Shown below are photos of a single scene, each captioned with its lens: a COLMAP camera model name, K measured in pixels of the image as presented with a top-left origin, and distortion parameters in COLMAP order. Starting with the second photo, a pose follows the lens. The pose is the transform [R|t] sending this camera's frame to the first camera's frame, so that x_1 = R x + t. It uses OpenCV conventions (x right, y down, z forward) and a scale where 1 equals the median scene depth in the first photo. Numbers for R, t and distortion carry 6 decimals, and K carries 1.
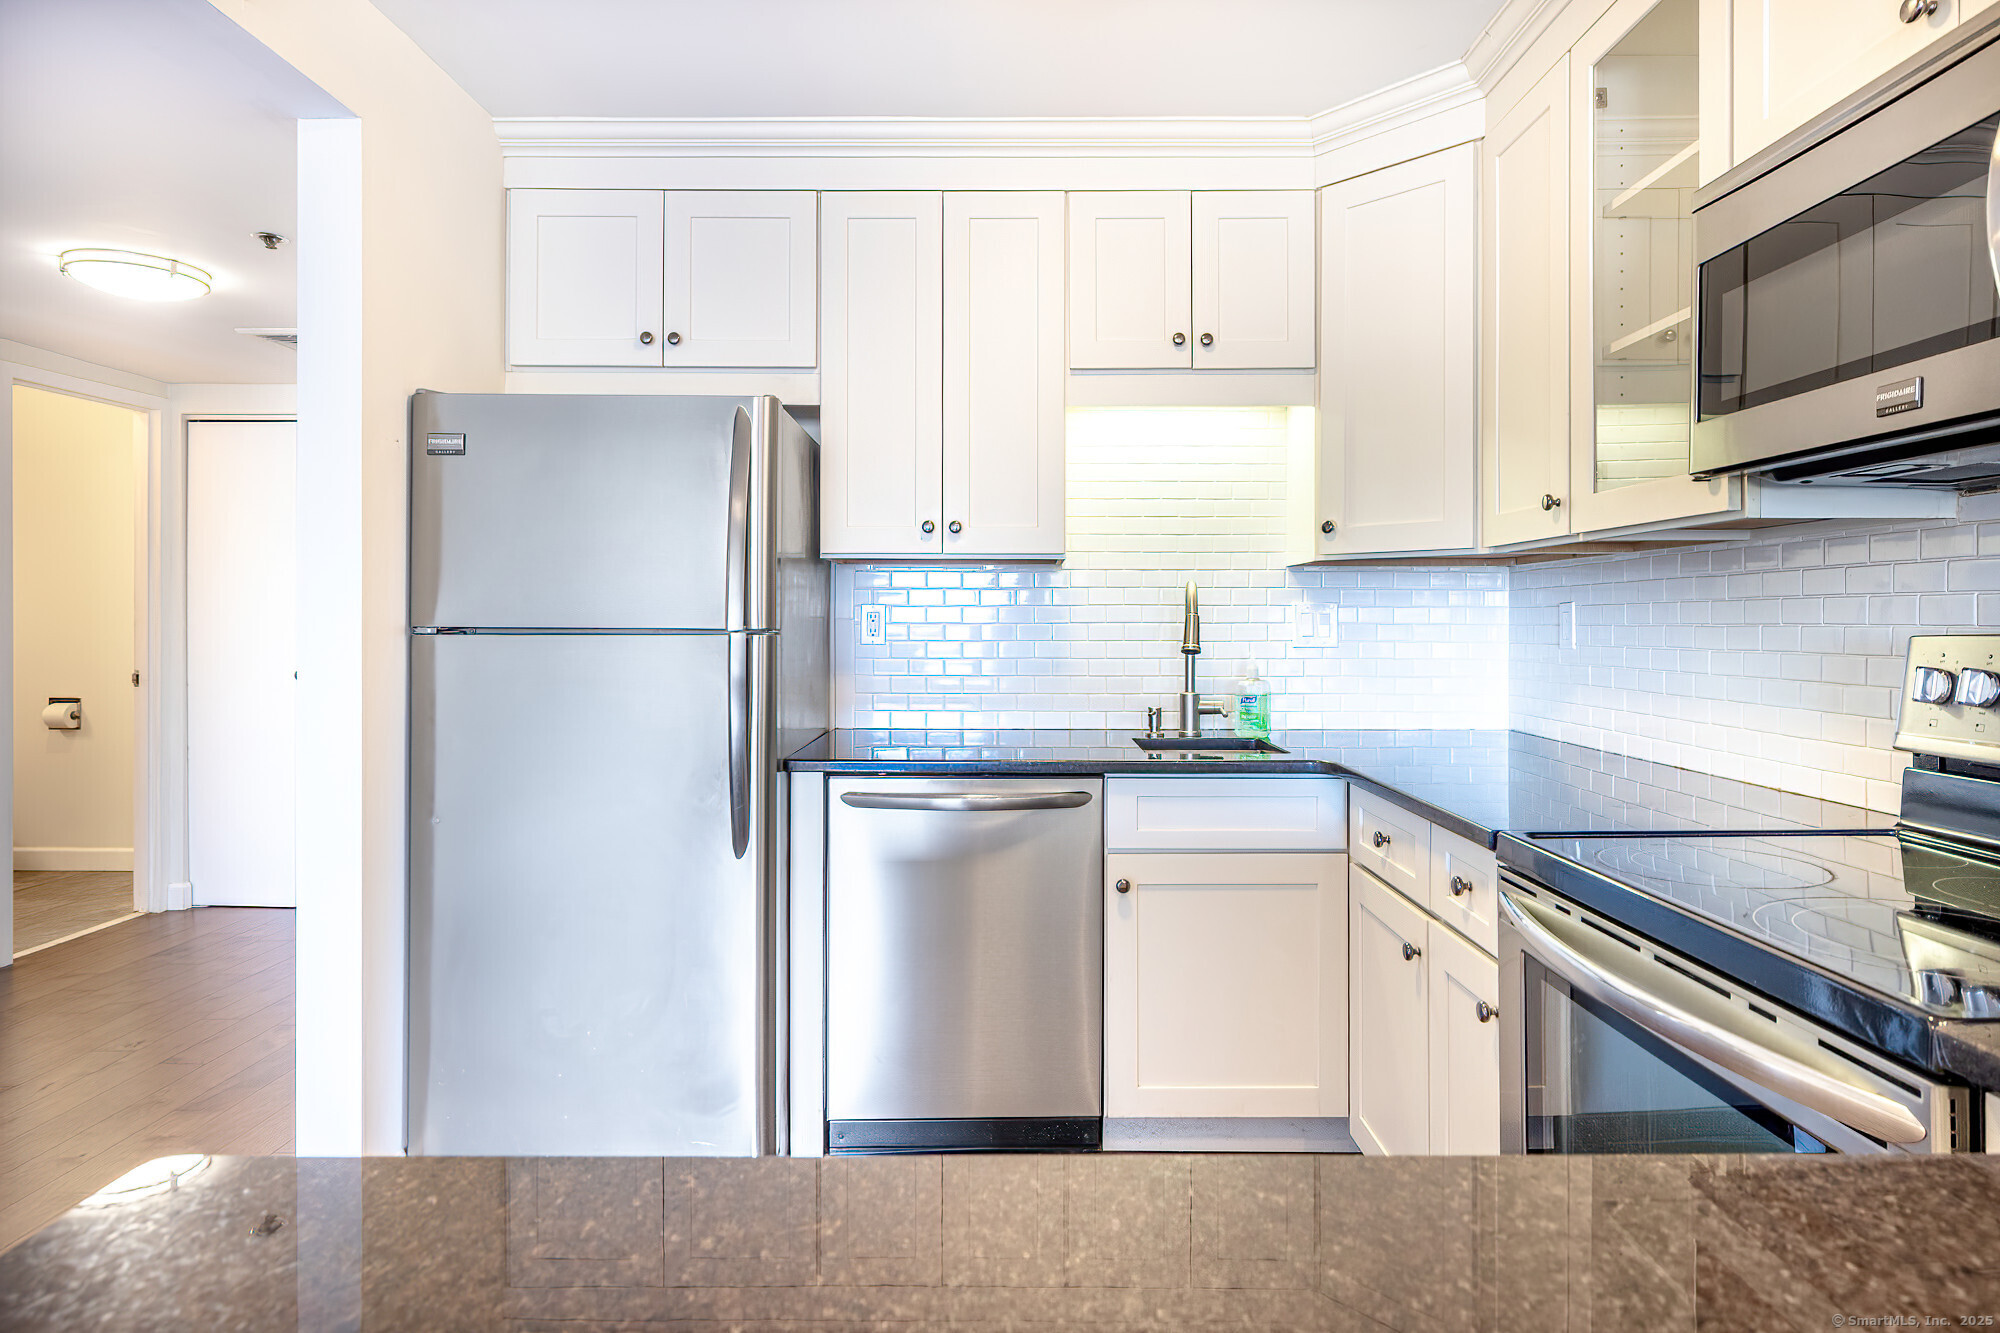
lens RADIAL K [[1078.7, 0, 1000.9], [0, 1078.7, 631.1], [0, 0, 1]] dist [-0.003242, -0.000406]
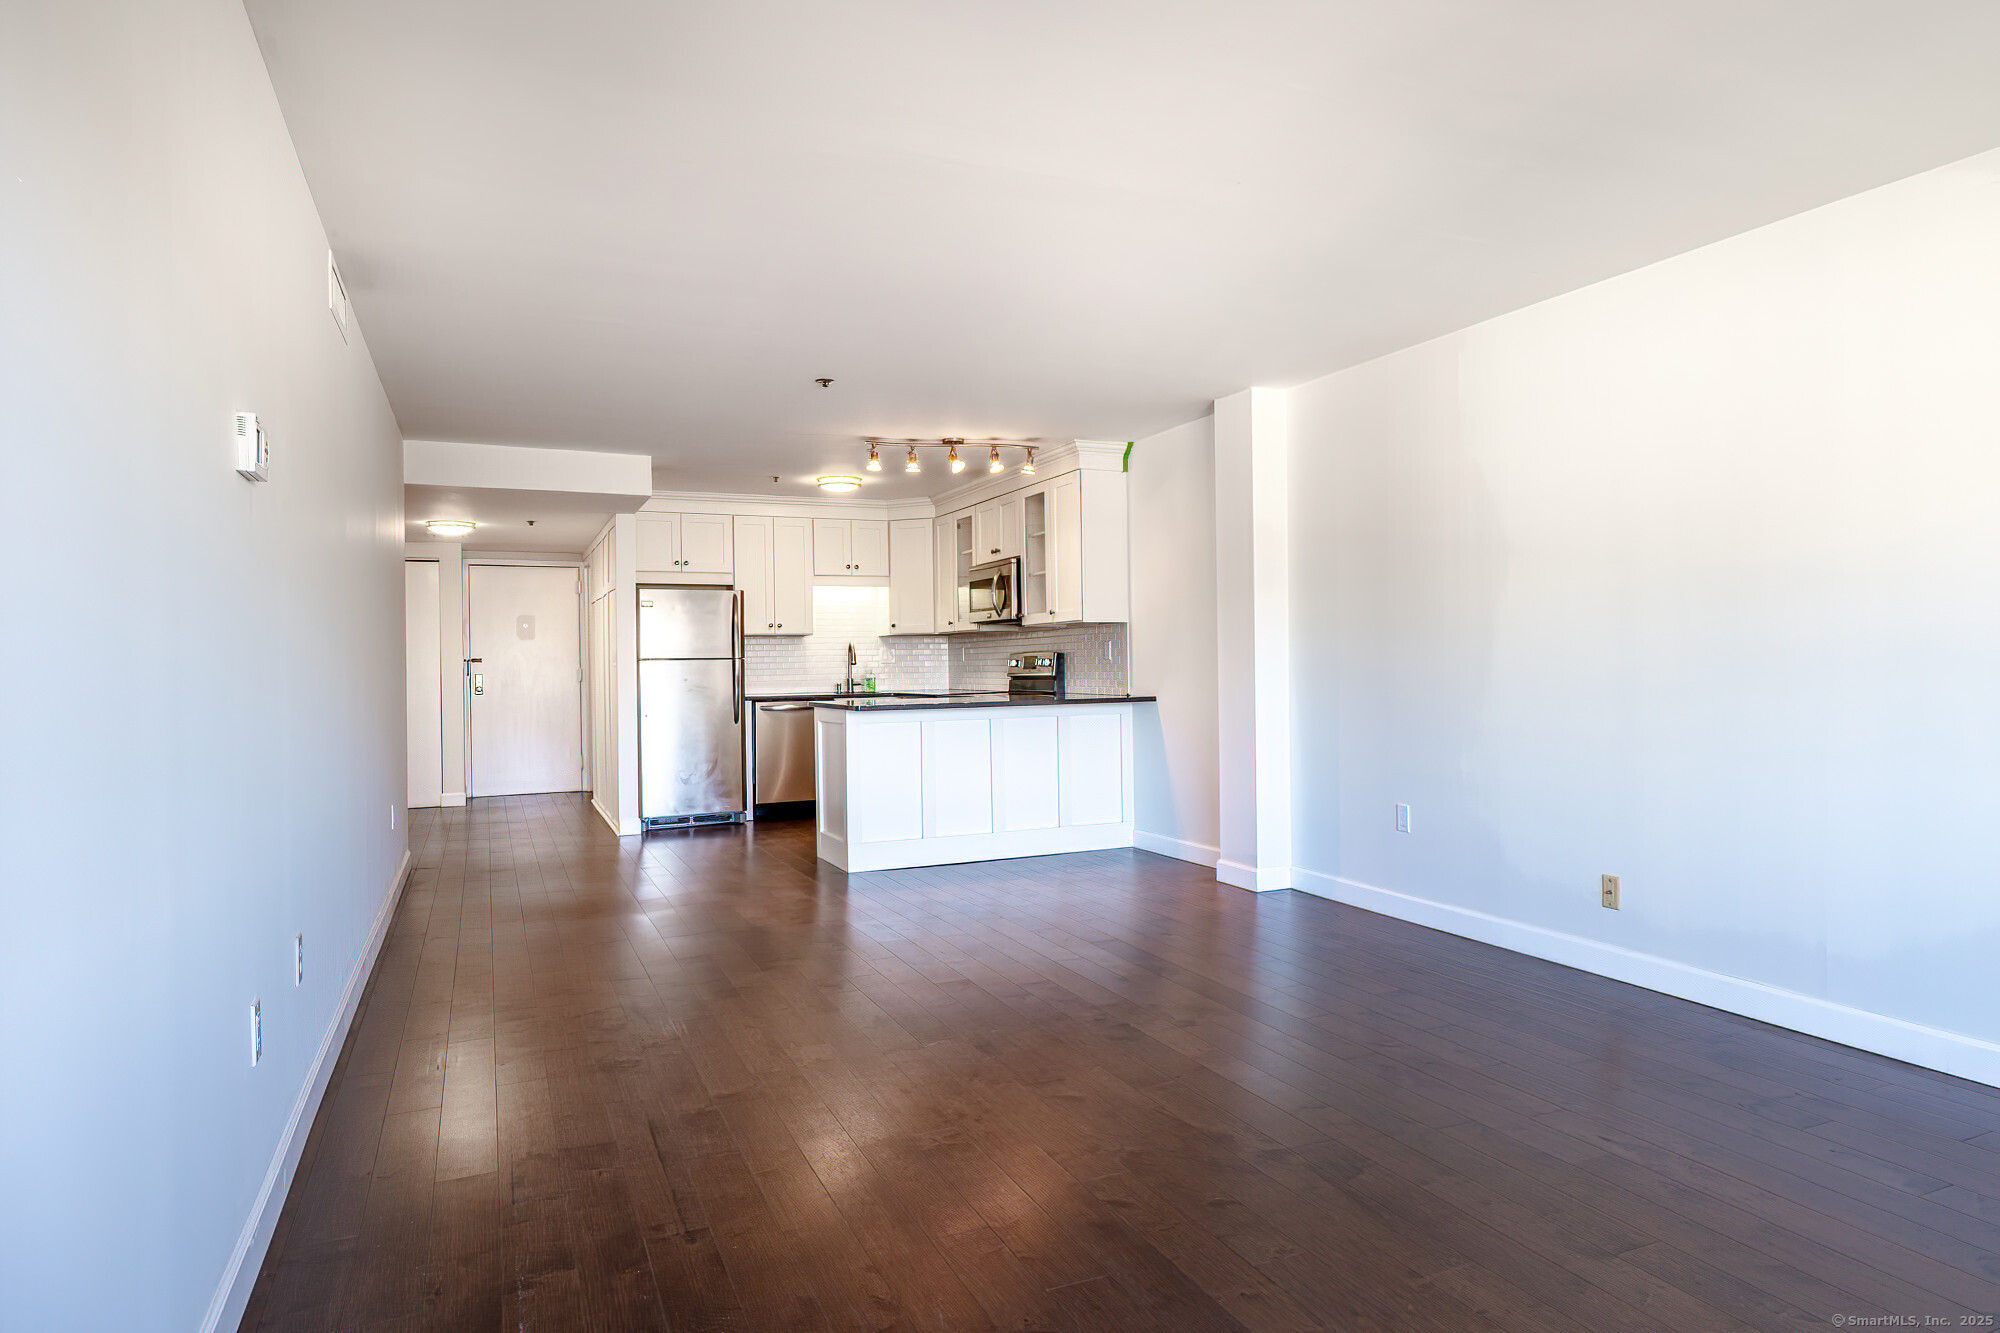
lens RADIAL K [[1176.9, 0, 1009.9], [0, 1176.9, 663.0], [0, 0, 1]] dist [0.000826, -0.004757]
pose [[0.906573, -0.016591, 0.421724, -0.869396], [0.018993, 0.999818, -0.001496, 0.029503], [-0.421622, 0.009366, 0.906723, -2.346522]]
